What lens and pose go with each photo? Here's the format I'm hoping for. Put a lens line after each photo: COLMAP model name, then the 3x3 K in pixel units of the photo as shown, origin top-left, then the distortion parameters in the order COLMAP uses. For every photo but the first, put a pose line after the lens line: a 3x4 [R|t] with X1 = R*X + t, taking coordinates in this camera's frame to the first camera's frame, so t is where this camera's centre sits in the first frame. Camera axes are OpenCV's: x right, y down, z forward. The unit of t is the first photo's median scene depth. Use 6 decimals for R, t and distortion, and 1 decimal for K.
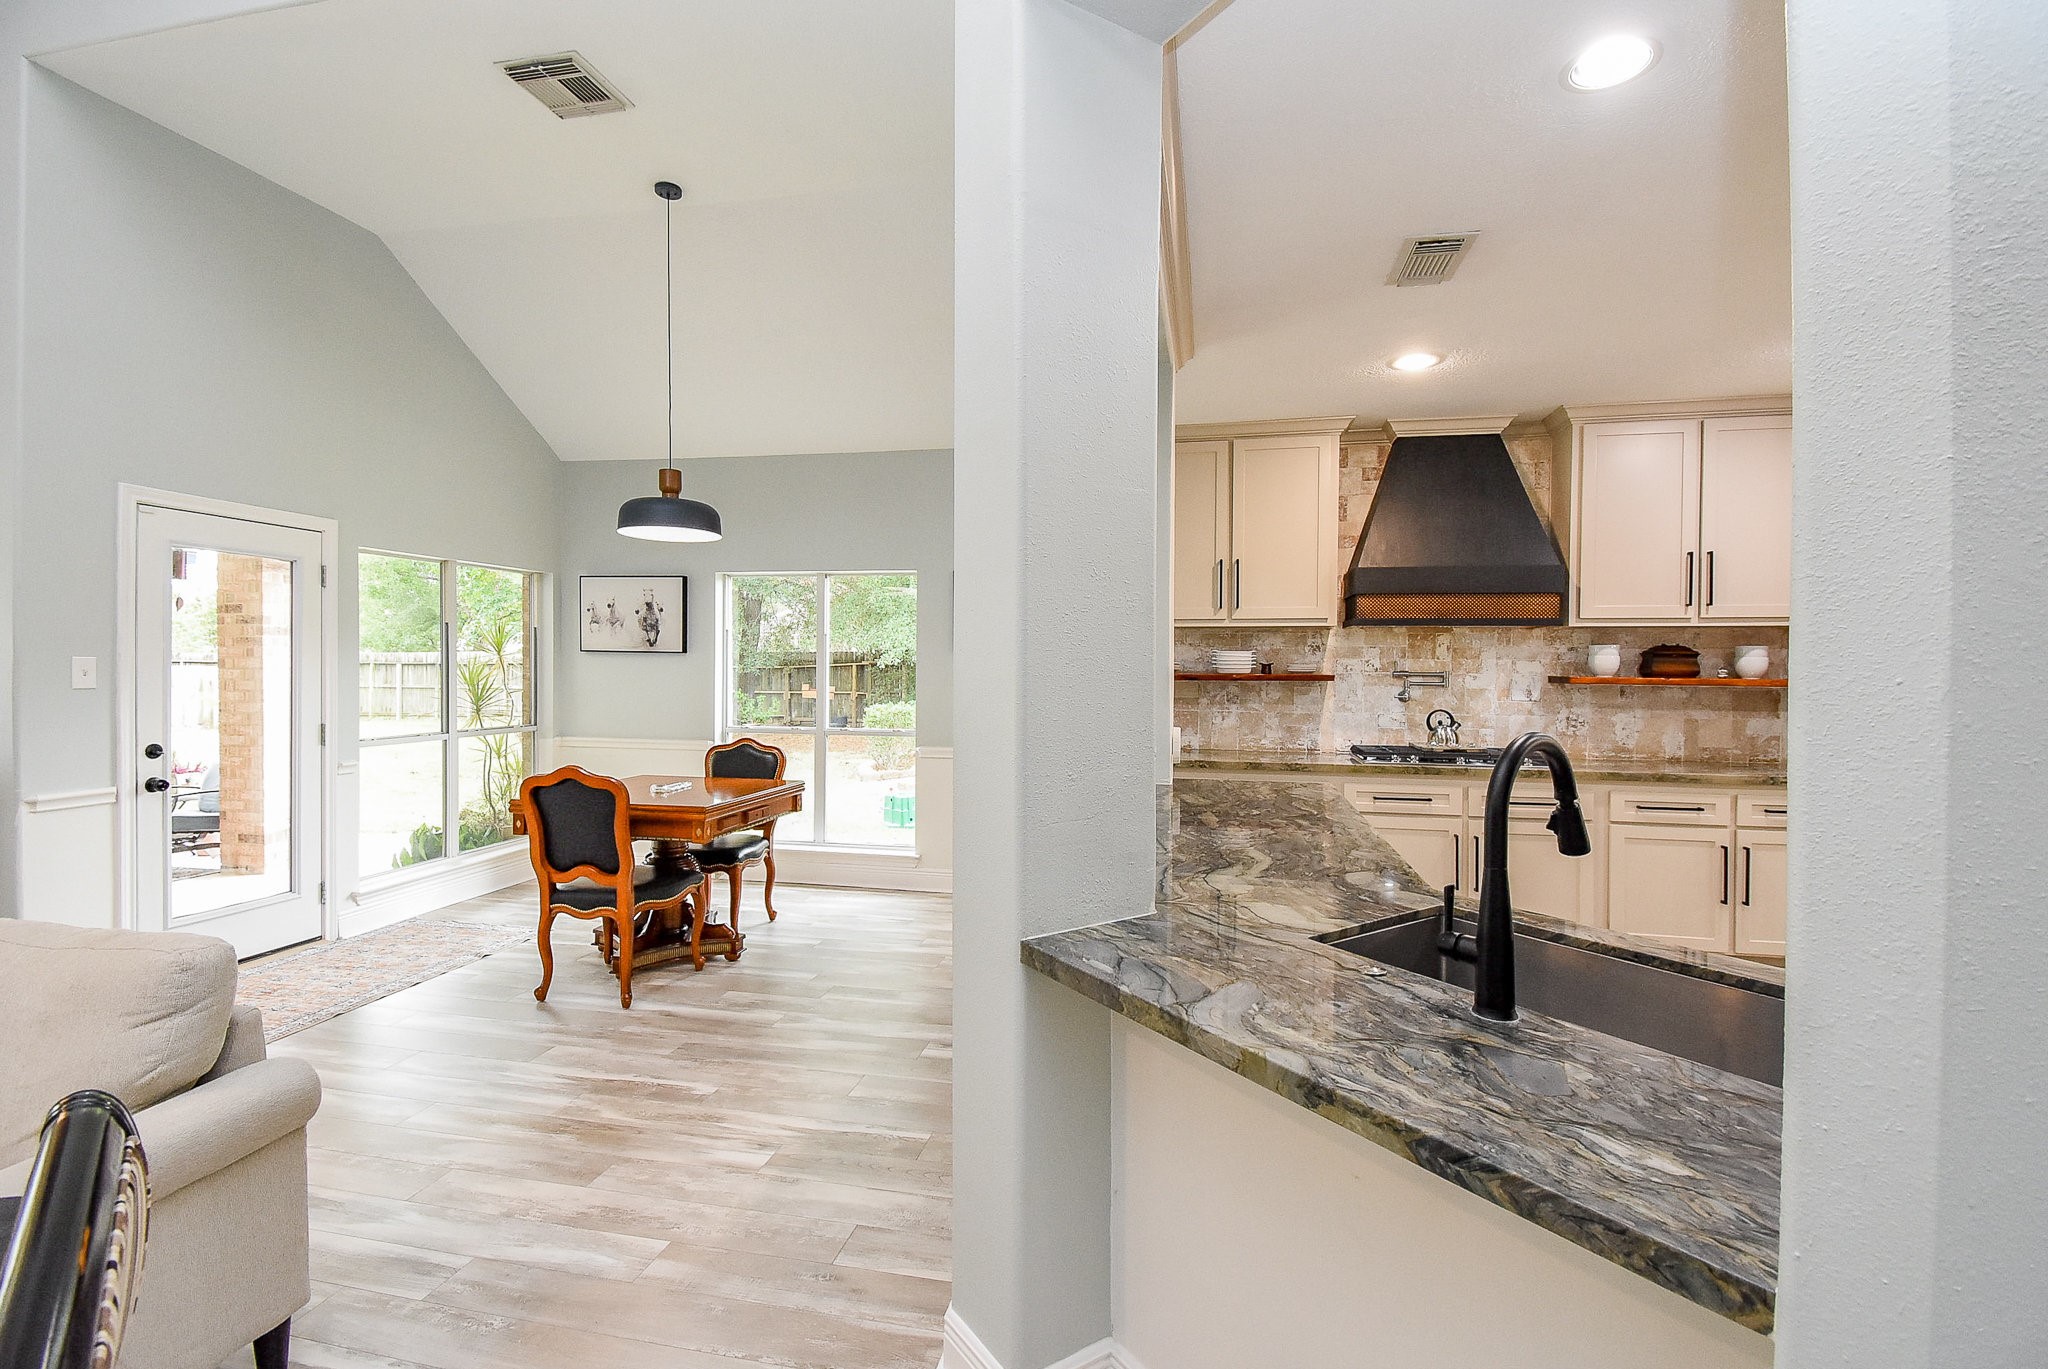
lens RADIAL K [[922.7, 0, 1018.0], [0, 922.7, 665.6], [0, 0, 1]] dist [0.025504, -0.027213]
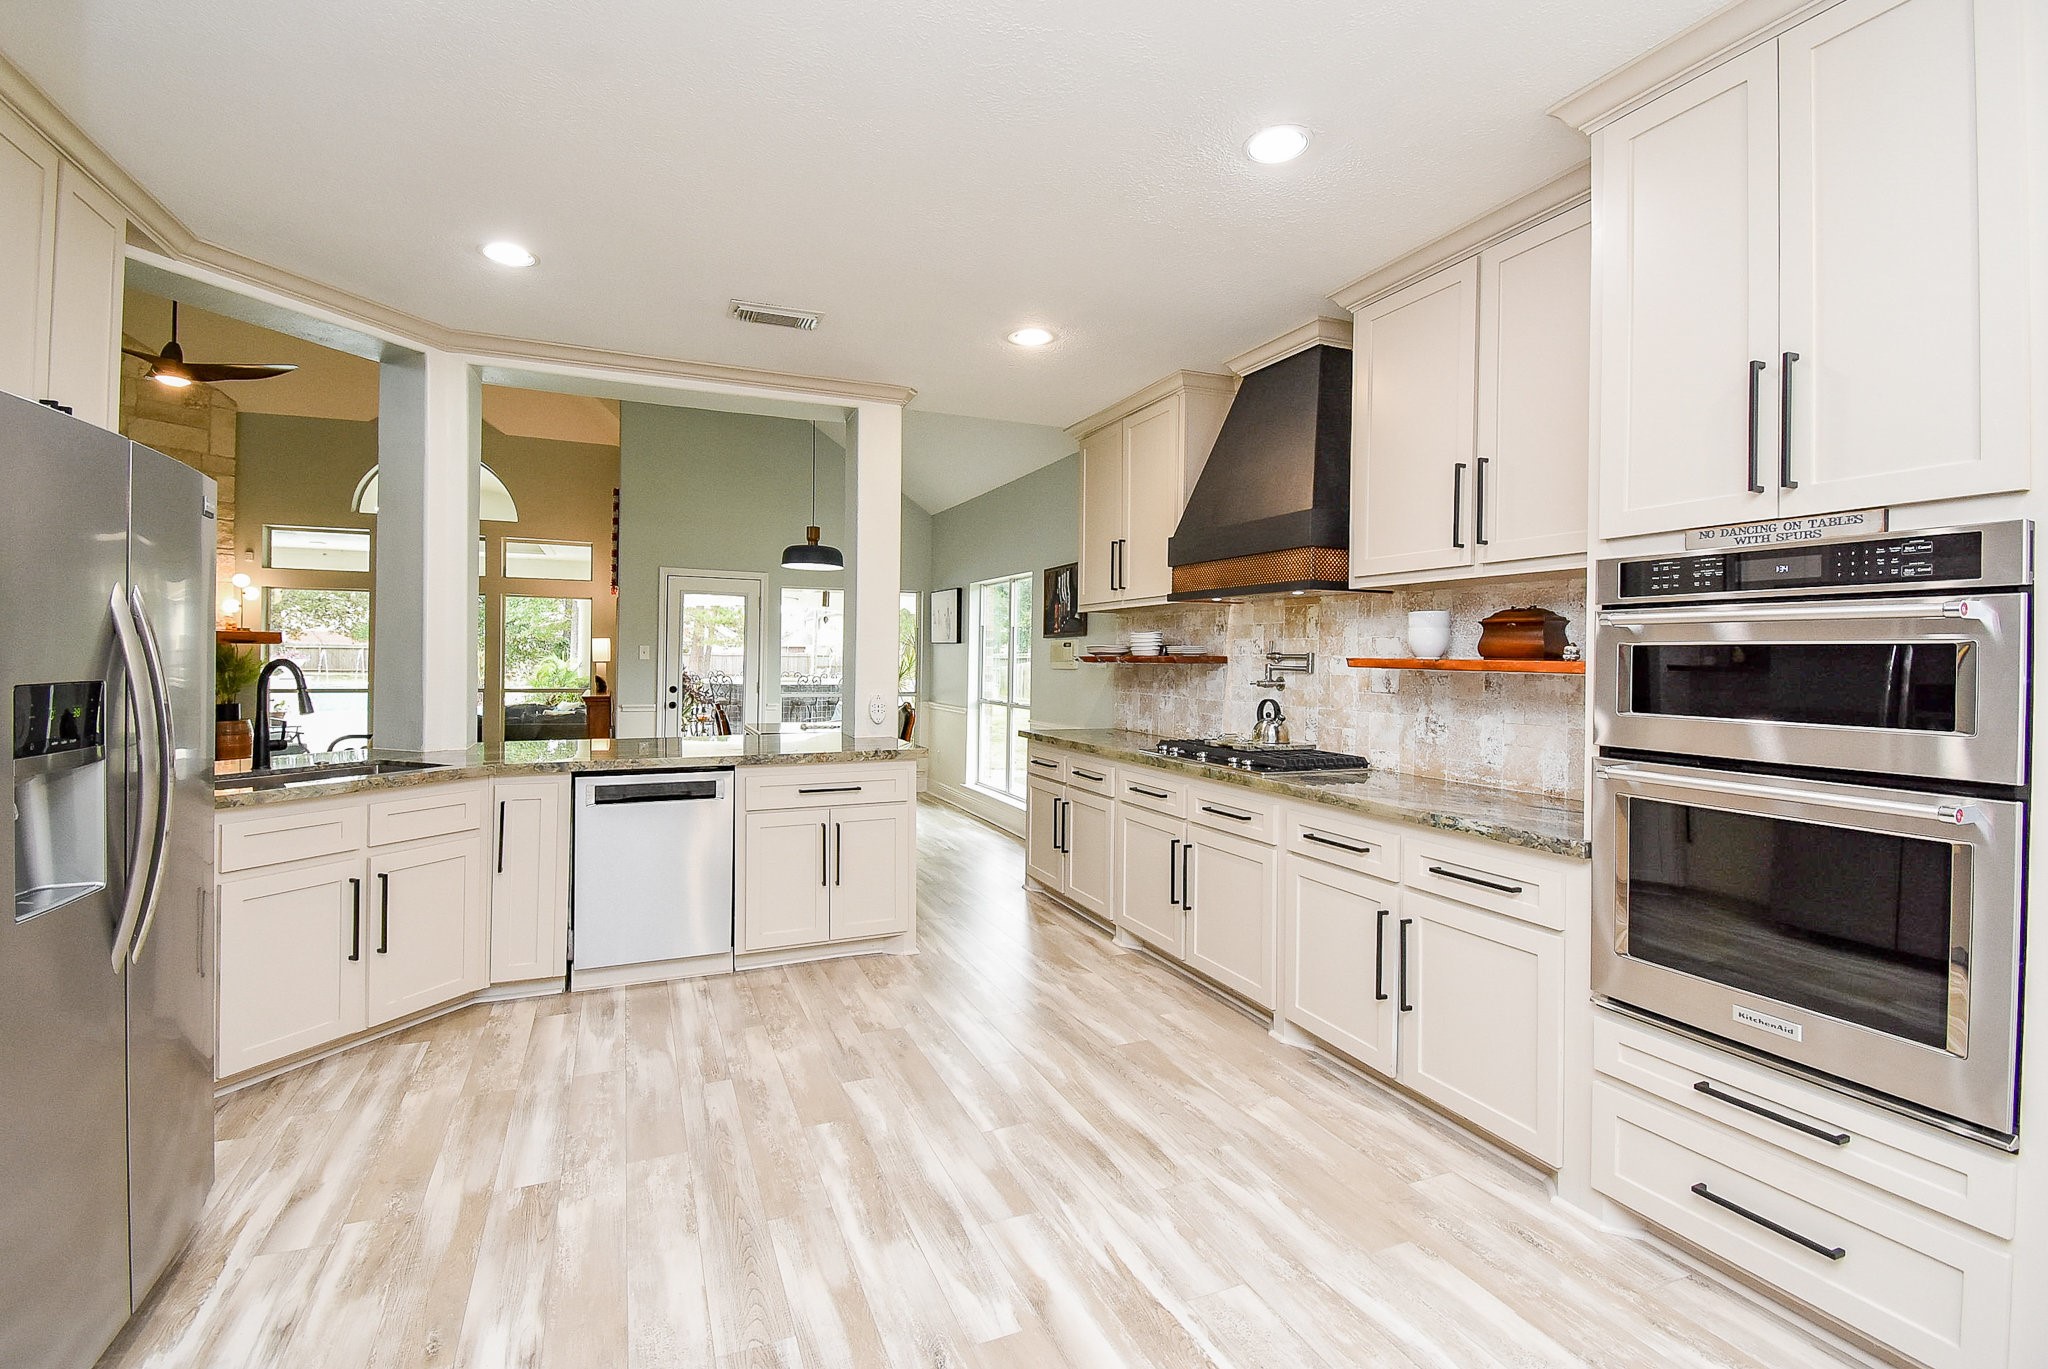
lens RADIAL K [[922.7, 0, 1018.0], [0, 922.7, 665.6], [0, 0, 1]] dist [0.025504, -0.027213]
pose [[0.551678, 0.007147, -0.834026, 1.000817], [-0.009506, 0.999952, 0.002281, 0.018139], [0.834003, 0.006670, 0.551720, 0.363861]]
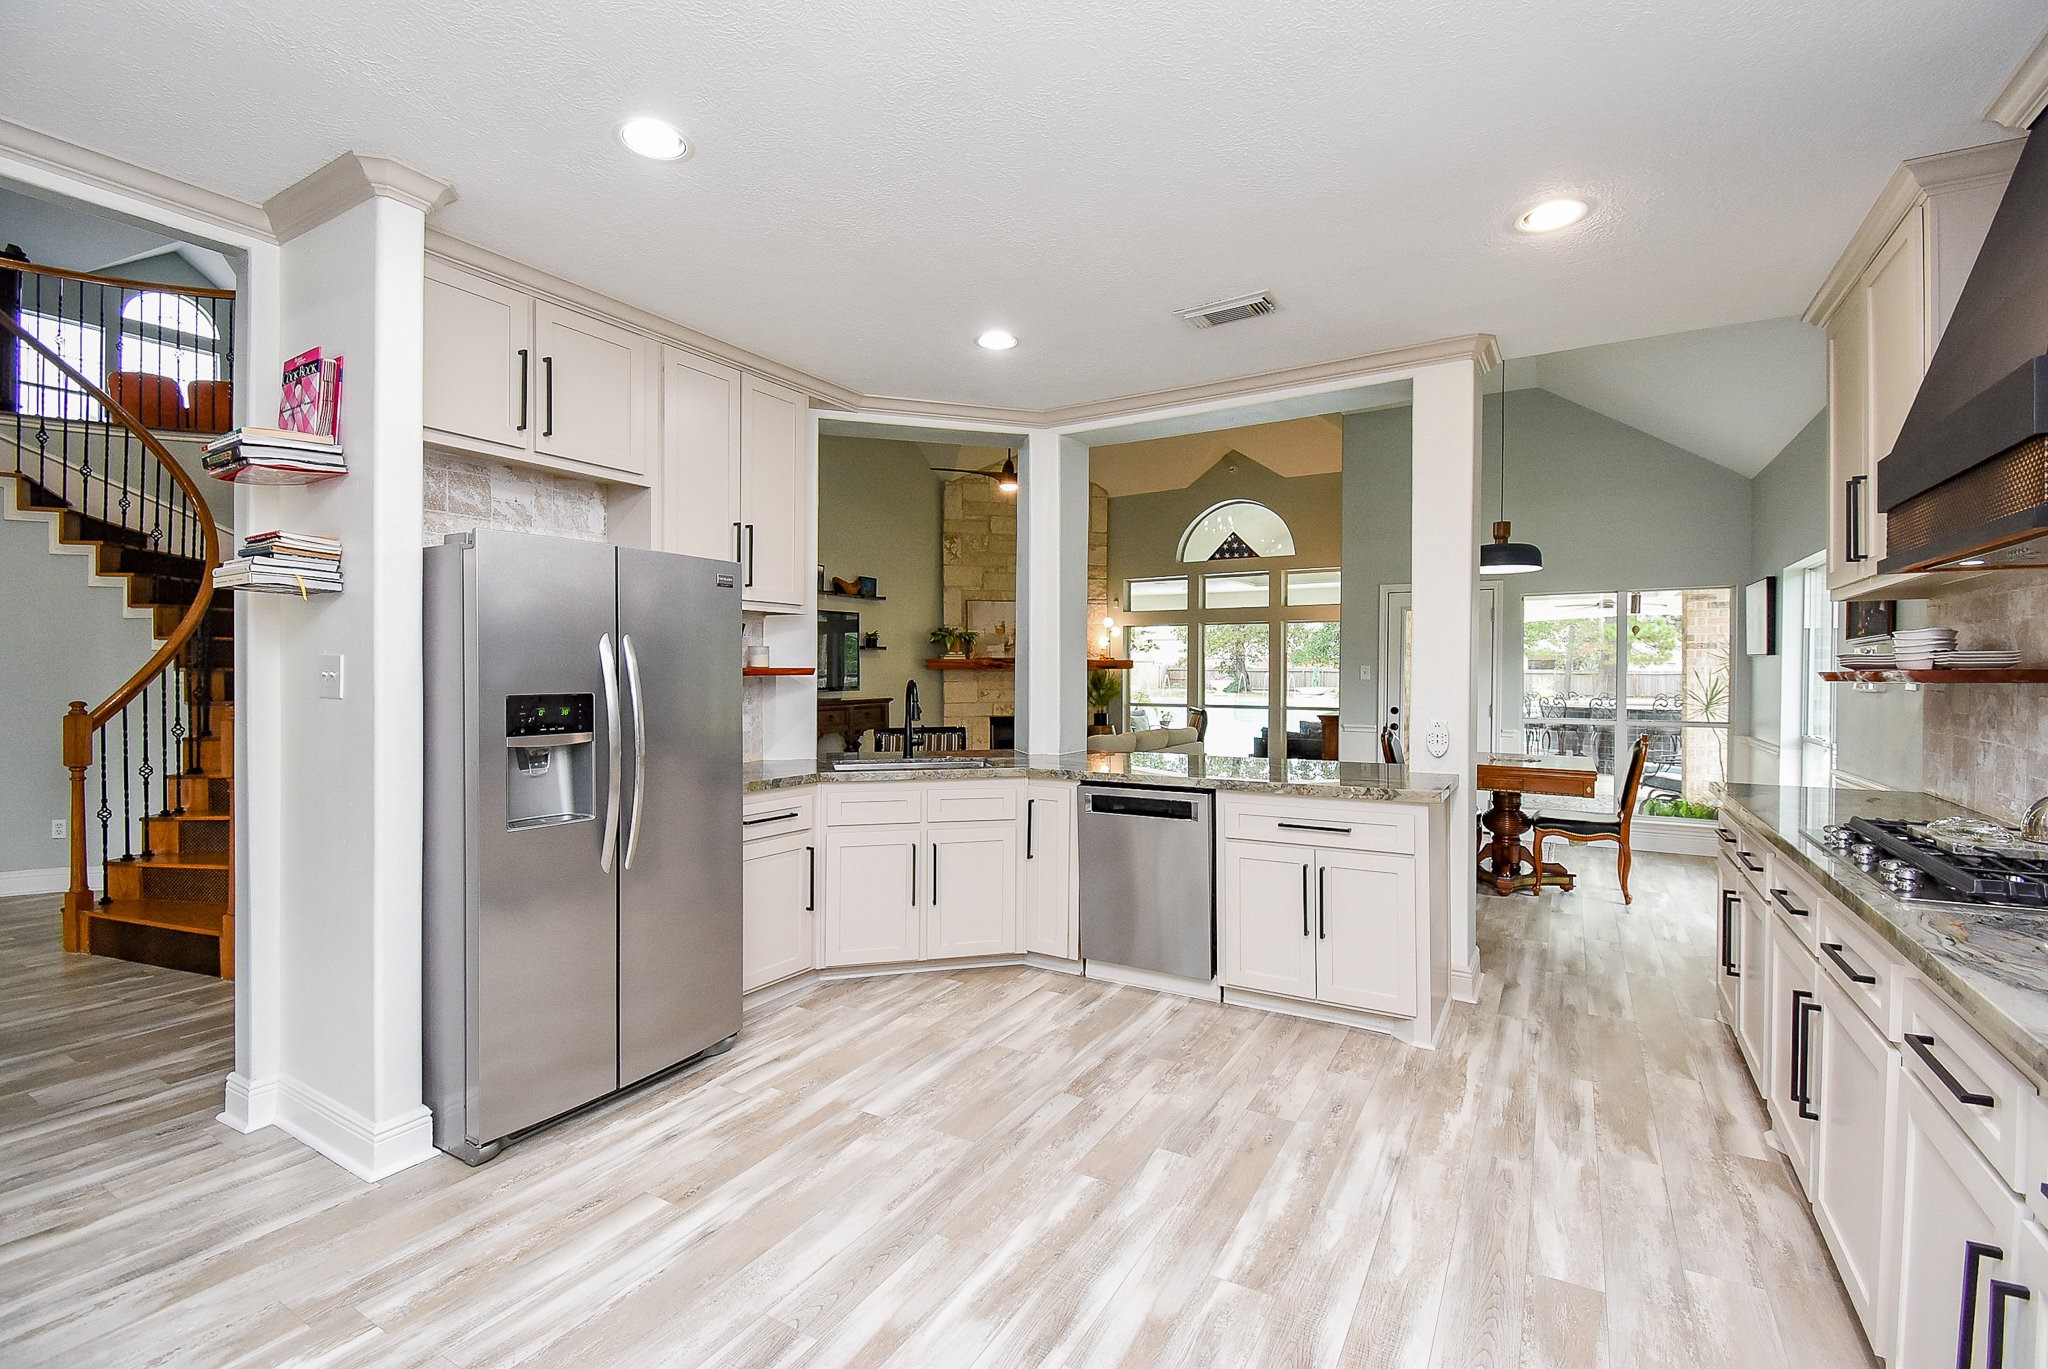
lens RADIAL K [[898.5, 0, 1024.0], [0, 898.5, 684.5], [0, 0, 1]] dist [0.032858, -0.031824]
pose [[-0.341771, 0.005675, -0.939766, 0.962514], [-0.006375, 0.999945, 0.008356, 0.016235], [0.939762, 0.008847, -0.341716, 0.695329]]
